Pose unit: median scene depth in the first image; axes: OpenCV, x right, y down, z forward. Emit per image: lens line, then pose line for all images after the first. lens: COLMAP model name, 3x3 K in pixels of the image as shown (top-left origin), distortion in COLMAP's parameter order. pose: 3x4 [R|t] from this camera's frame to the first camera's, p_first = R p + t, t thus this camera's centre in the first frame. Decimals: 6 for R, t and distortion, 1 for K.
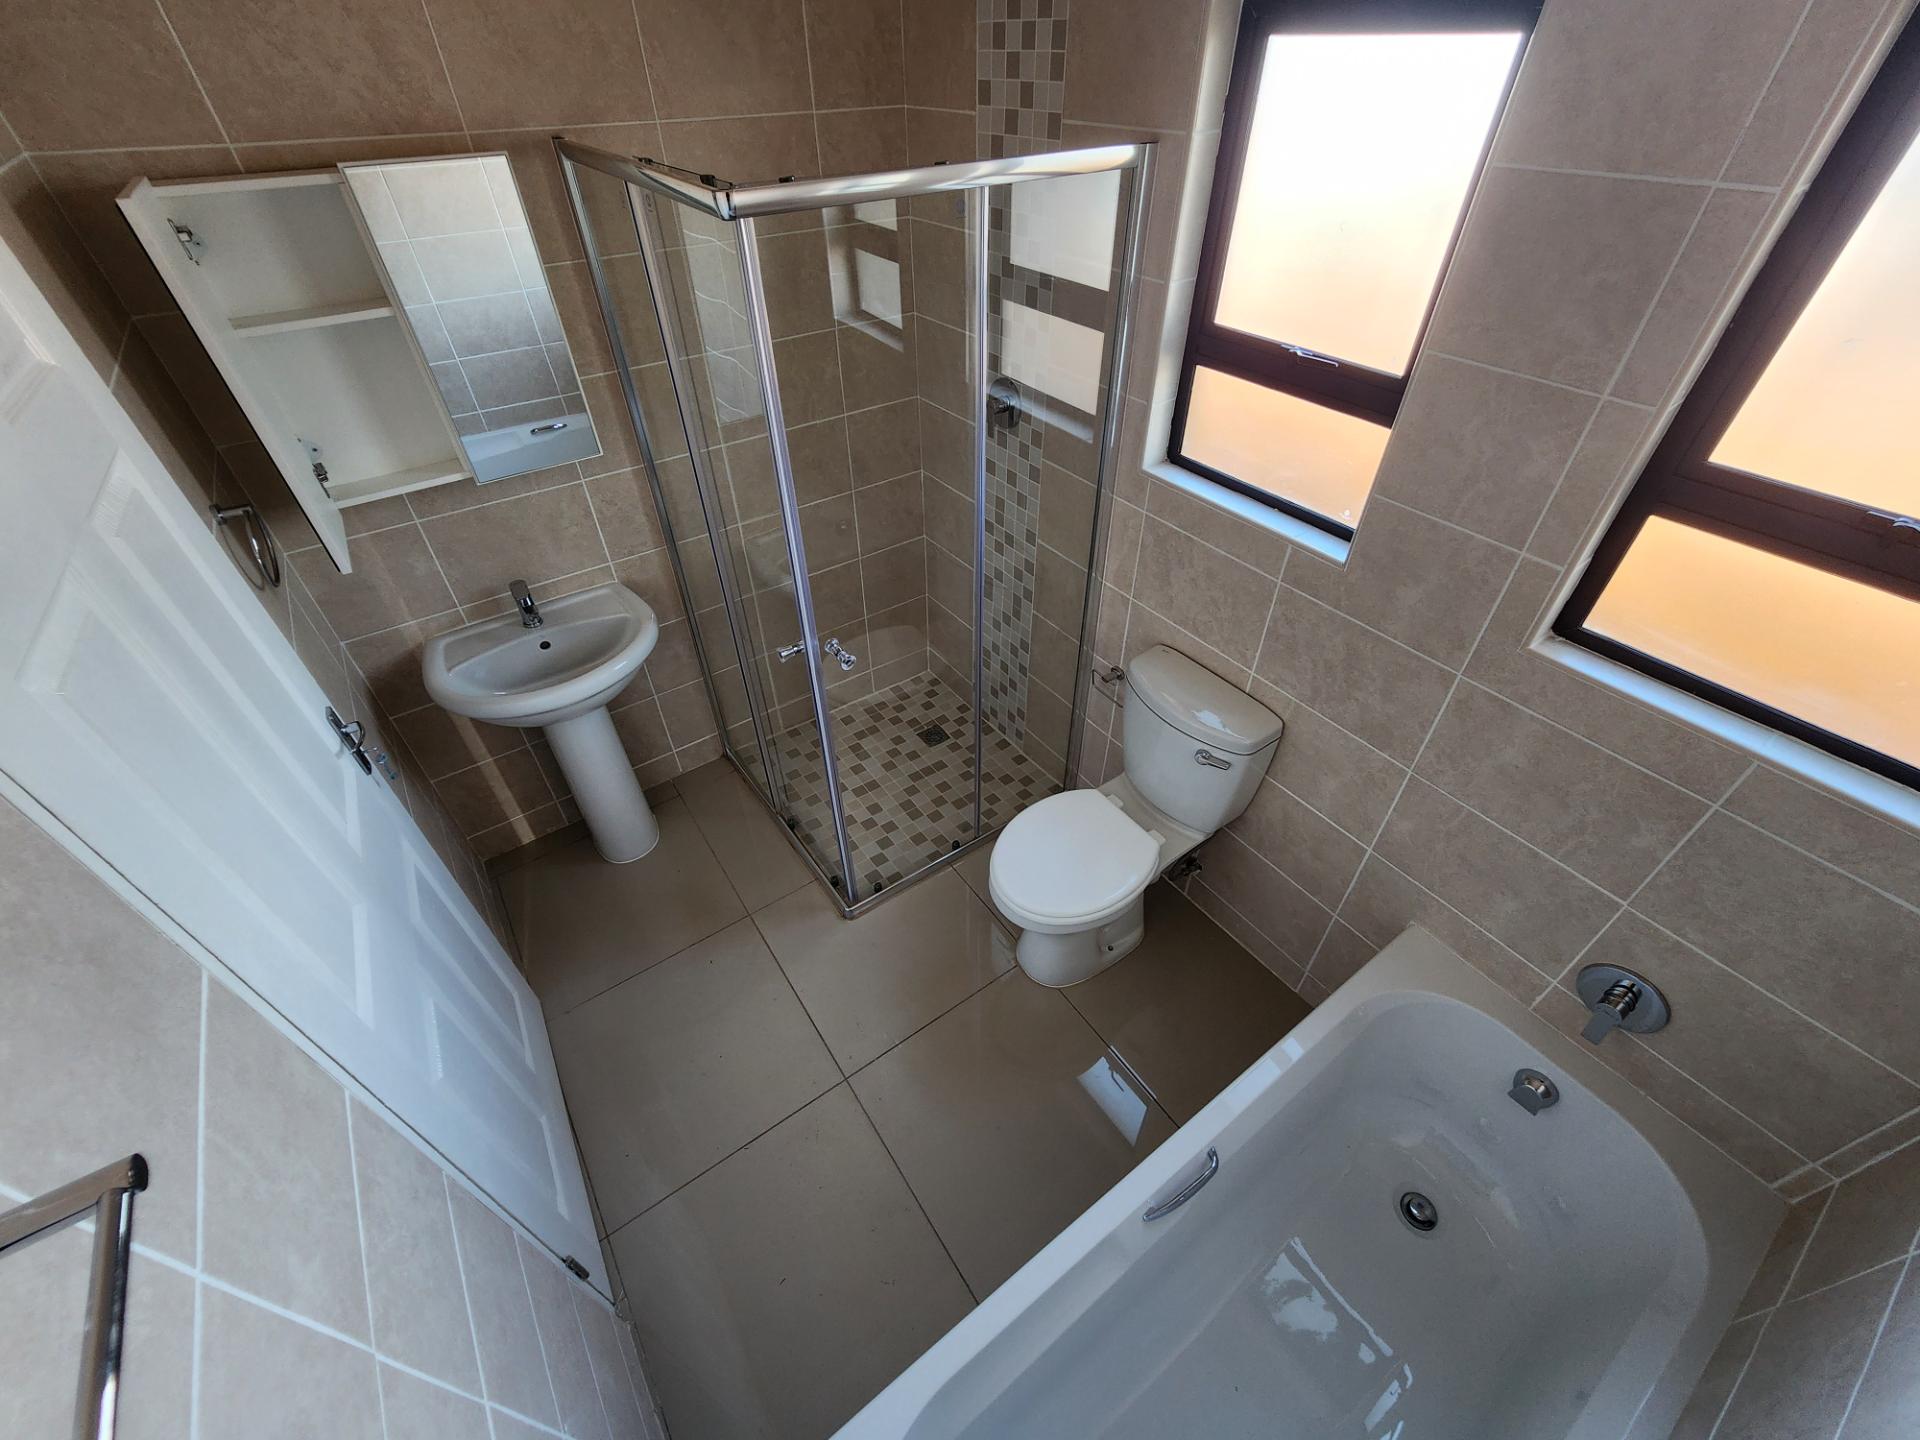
lens RADIAL K [[787.8, 0, 954.7], [0, 787.8, 711.3], [0, 0, 1]] dist [0.001699, 0.001453]
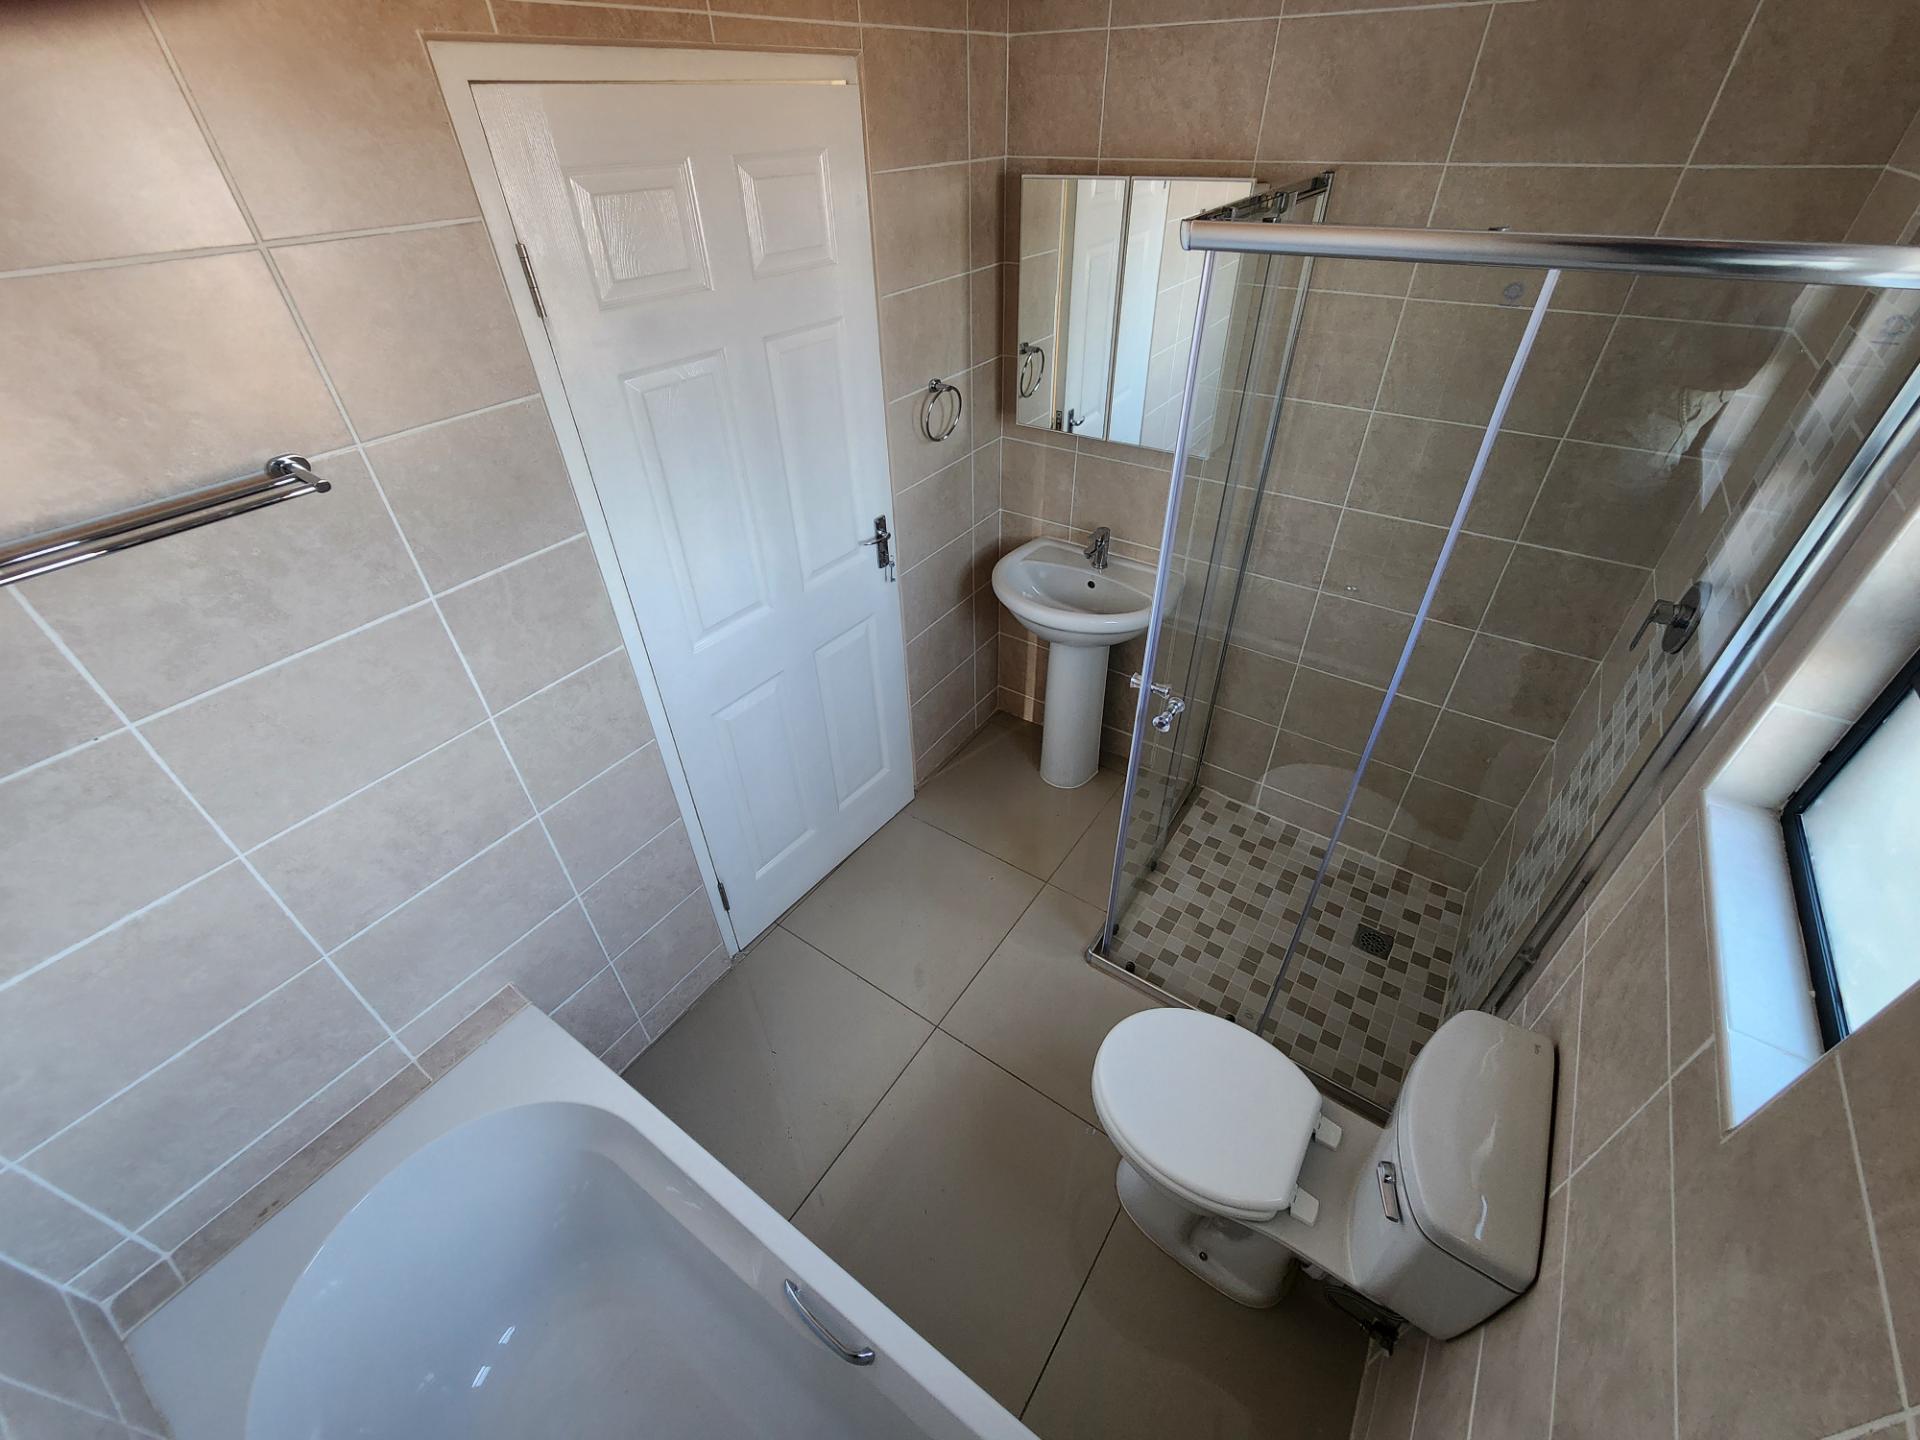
lens RADIAL K [[787.8, 0, 954.4], [0, 787.8, 708.3], [0, 0, 1]] dist [0.001699, 0.001453]
pose [[0.348929, 0.573744, -0.740990, 0.500048], [-0.601726, 0.743331, 0.292207, -0.217113], [0.718453, 0.343914, 0.604606, 0.270754]]
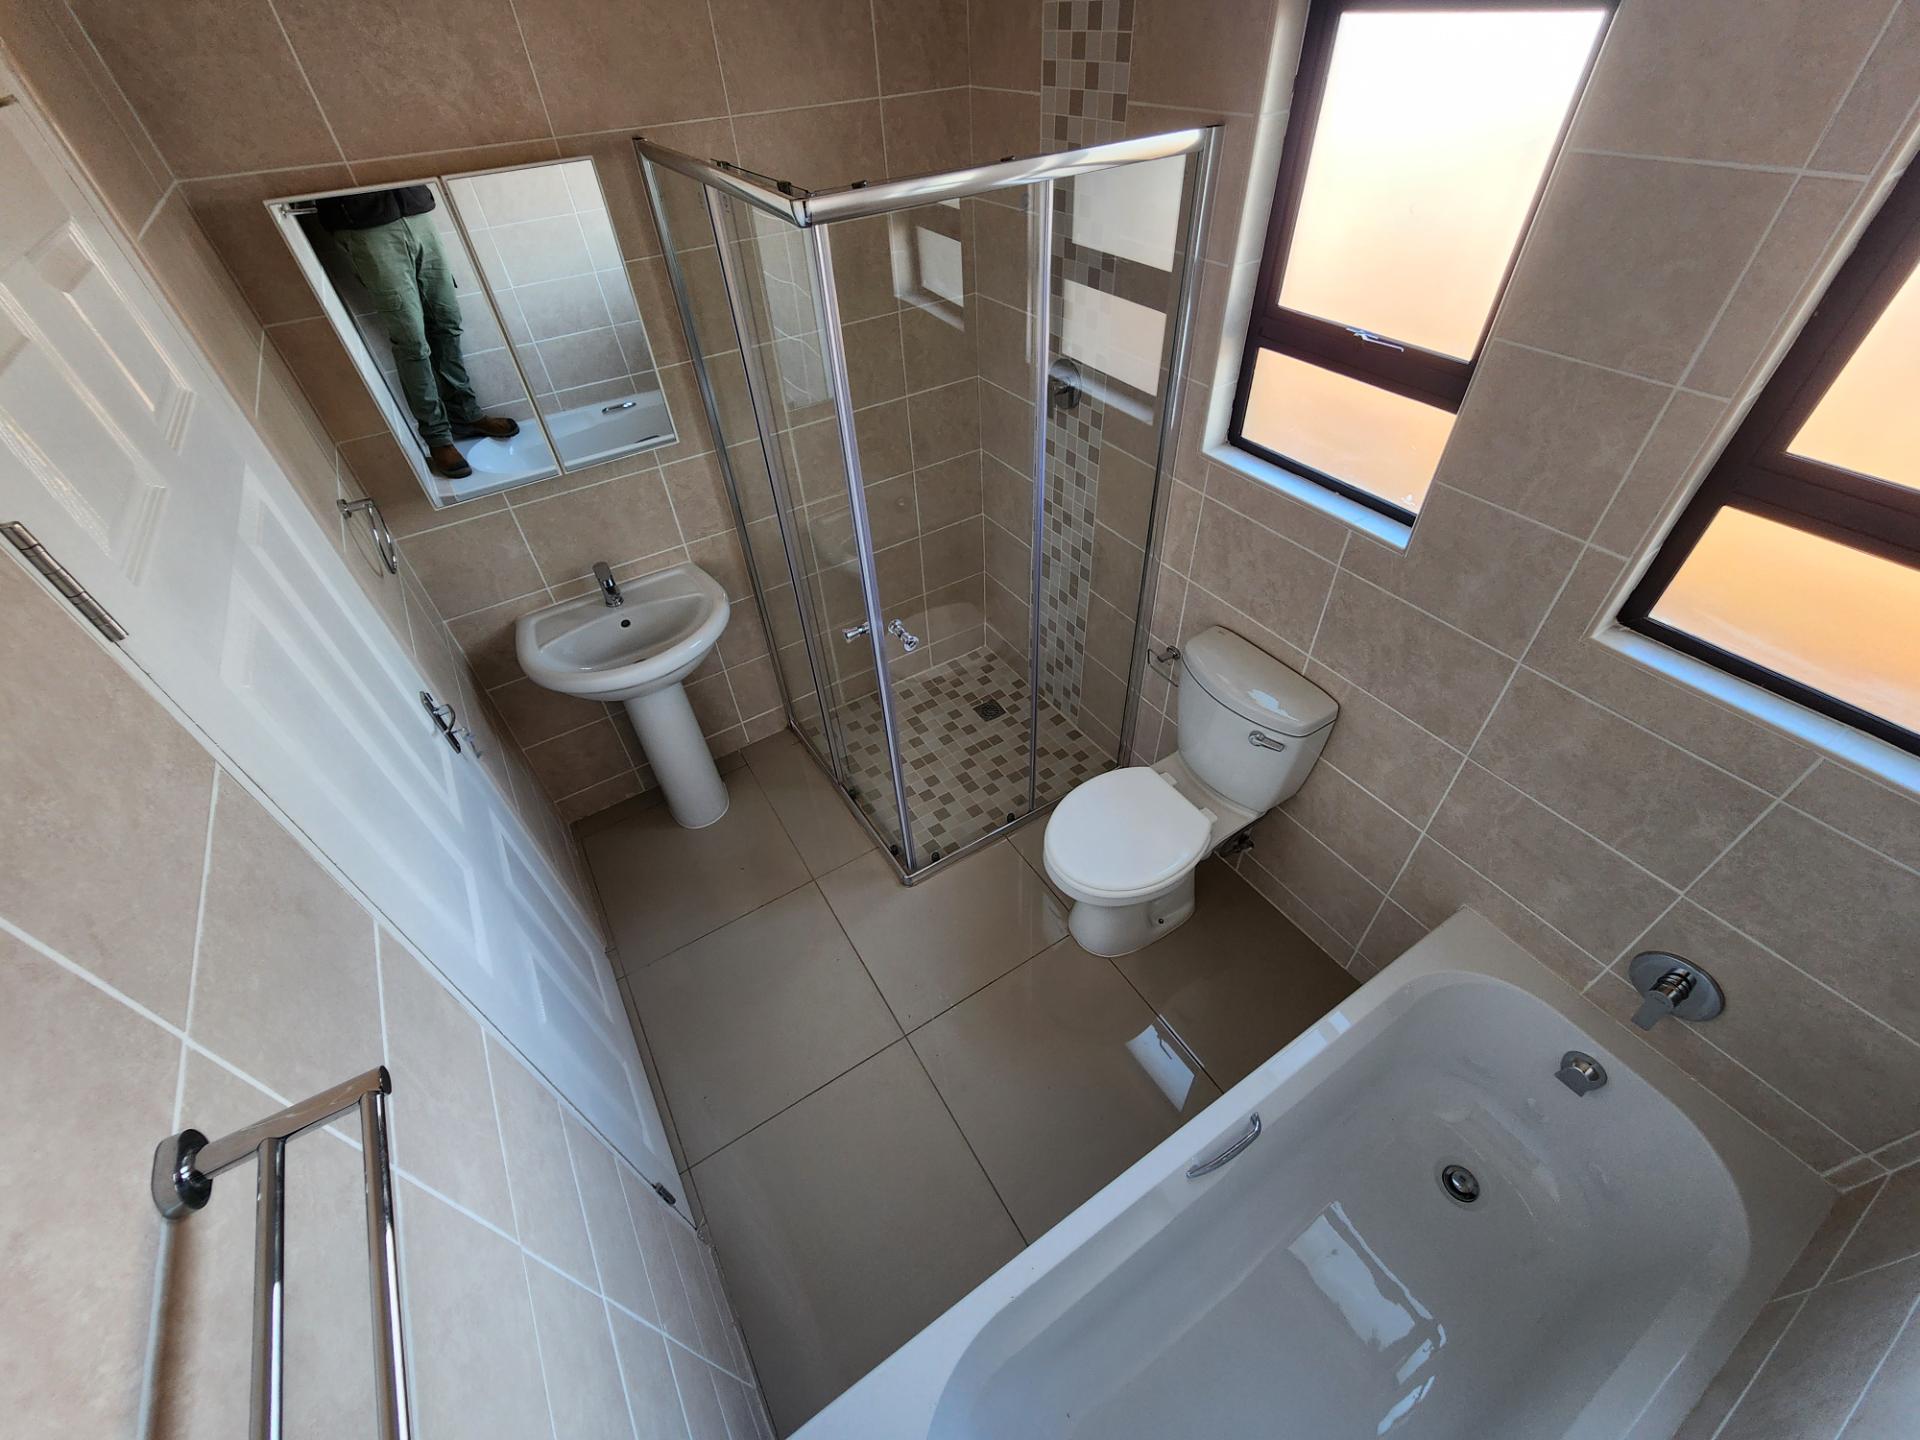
lens RADIAL K [[787.8, 0, 955.9], [0, 787.8, 710.5], [0, 0, 1]] dist [0.001699, 0.001453]
pose [[0.997822, 0.011267, -0.064999, -0.007241], [-0.008693, 0.999172, 0.039757, -0.016679], [0.065393, -0.039105, 0.997093, -0.042446]]
